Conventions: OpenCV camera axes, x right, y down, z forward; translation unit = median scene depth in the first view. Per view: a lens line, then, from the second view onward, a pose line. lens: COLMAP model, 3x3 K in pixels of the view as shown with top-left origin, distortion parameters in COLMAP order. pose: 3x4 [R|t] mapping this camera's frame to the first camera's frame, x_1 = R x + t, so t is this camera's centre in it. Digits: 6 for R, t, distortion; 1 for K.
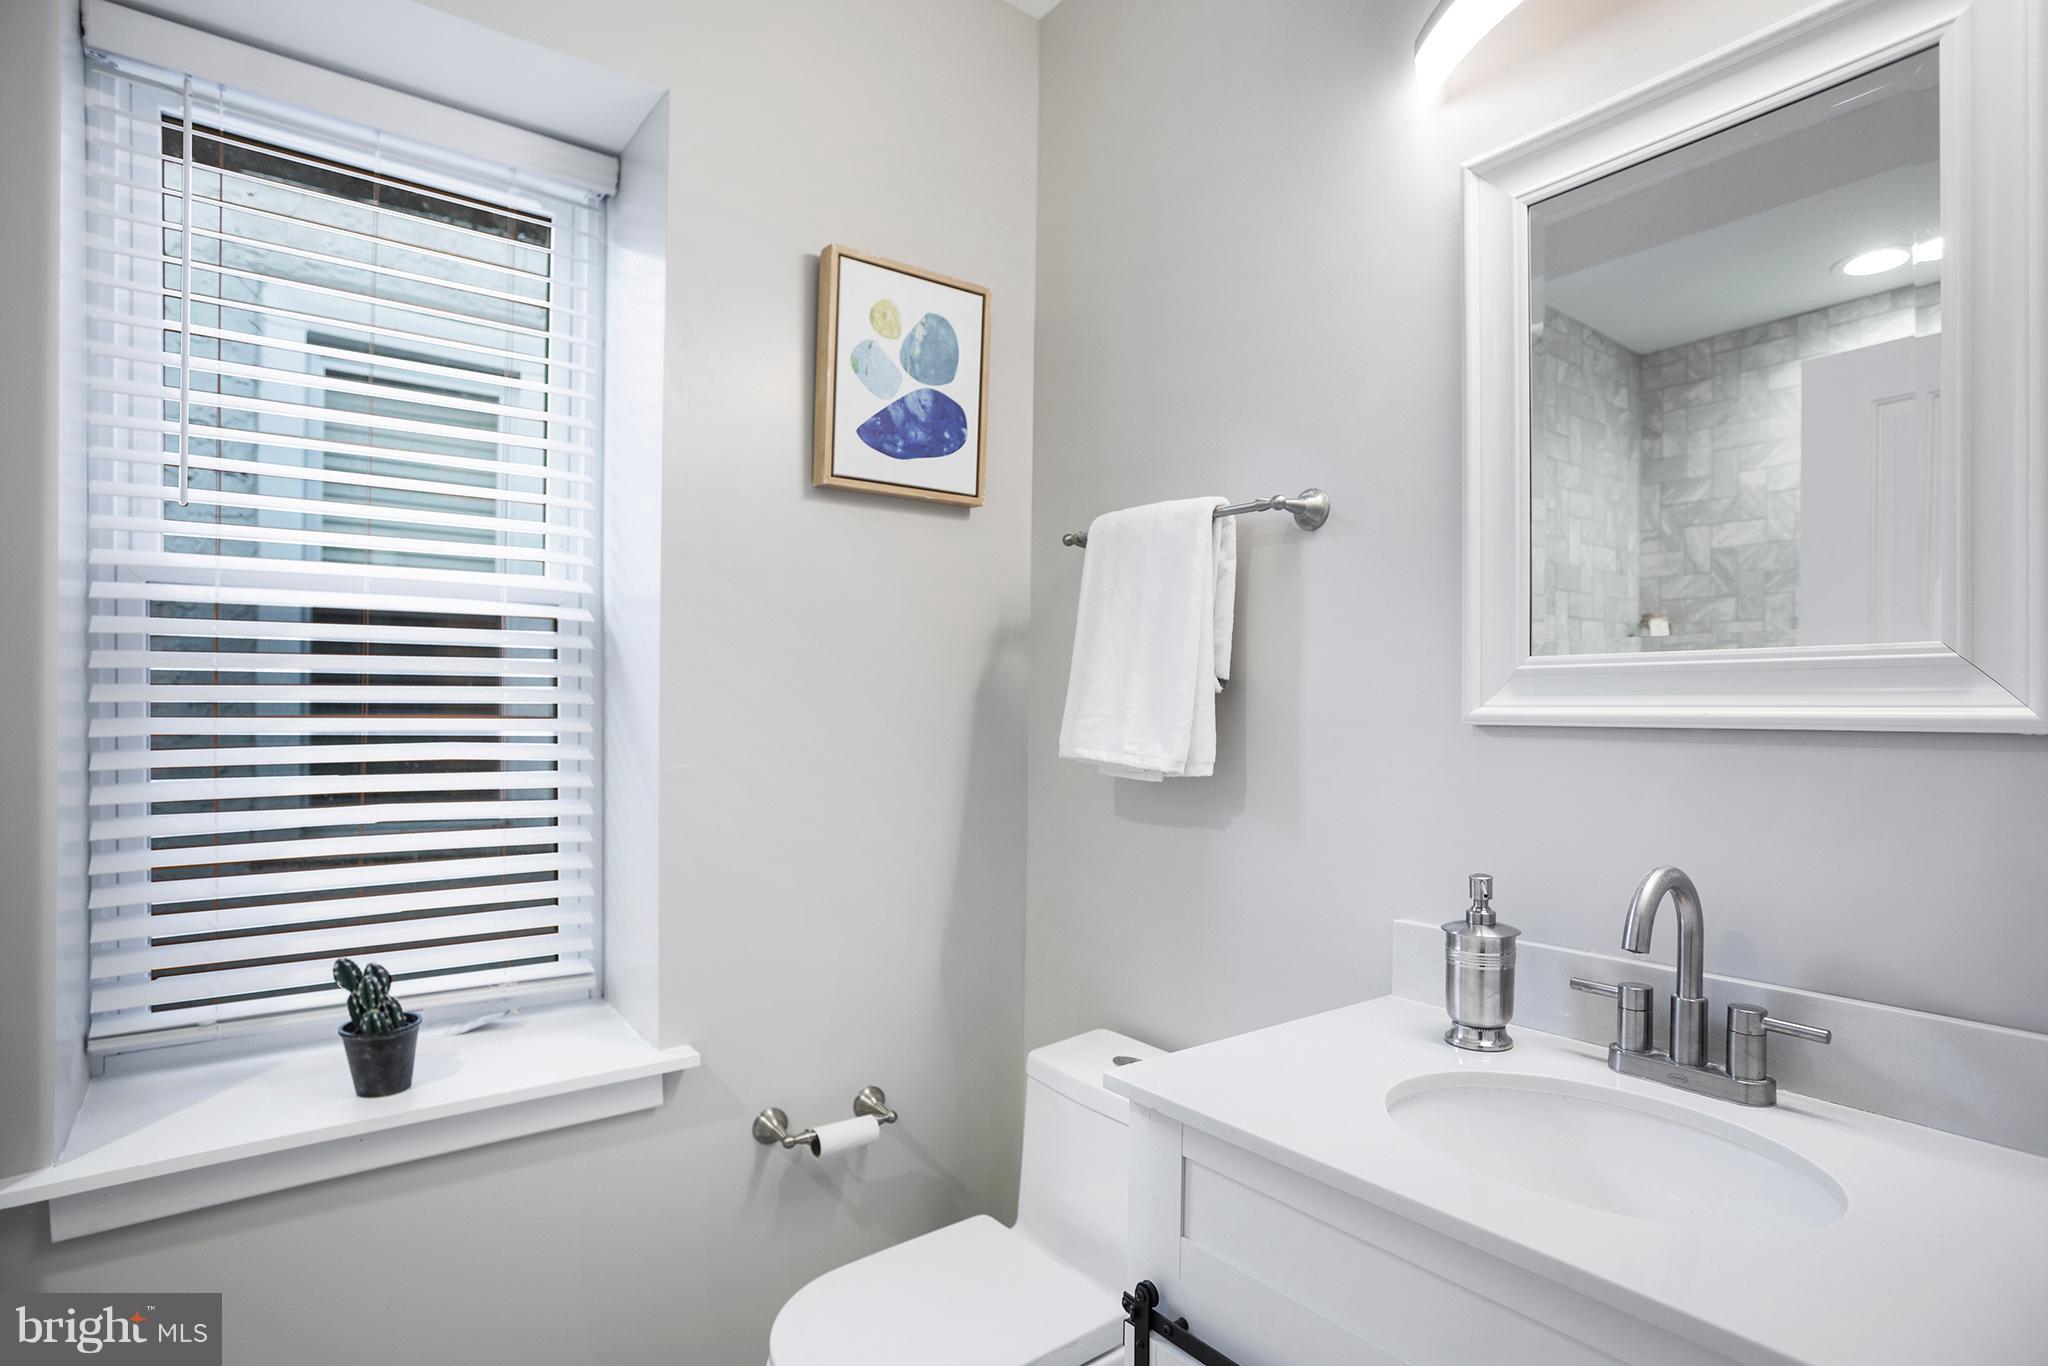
lens RADIAL K [[1020.8, 0, 1018.6], [0, 1020.8, 676.0], [0, 0, 1]] dist [-0.086203, 0.034393]
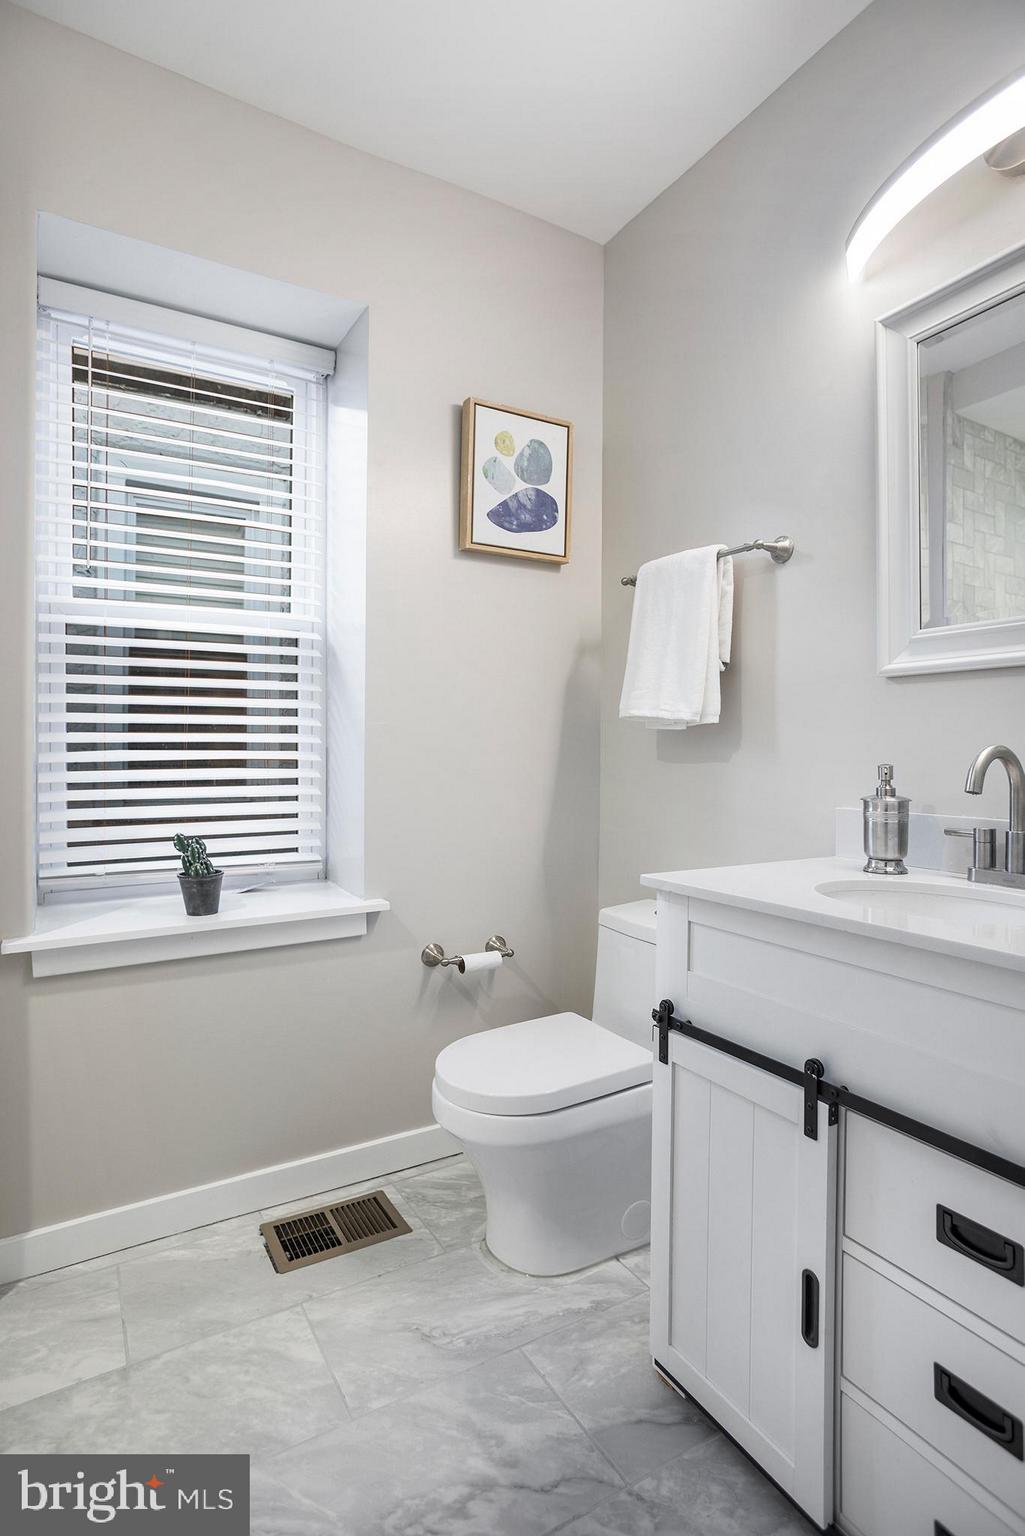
lens RADIAL K [[785.2, 0, 507.3], [0, 785.2, 728.6], [0, 0, 1]] dist [-0.094616, 0.046339]
pose [[0.992498, -0.005862, -0.122119, 0.017105], [0.003242, 0.999761, -0.021639, 0.123655], [0.122217, 0.021081, 0.992279, -0.196286]]
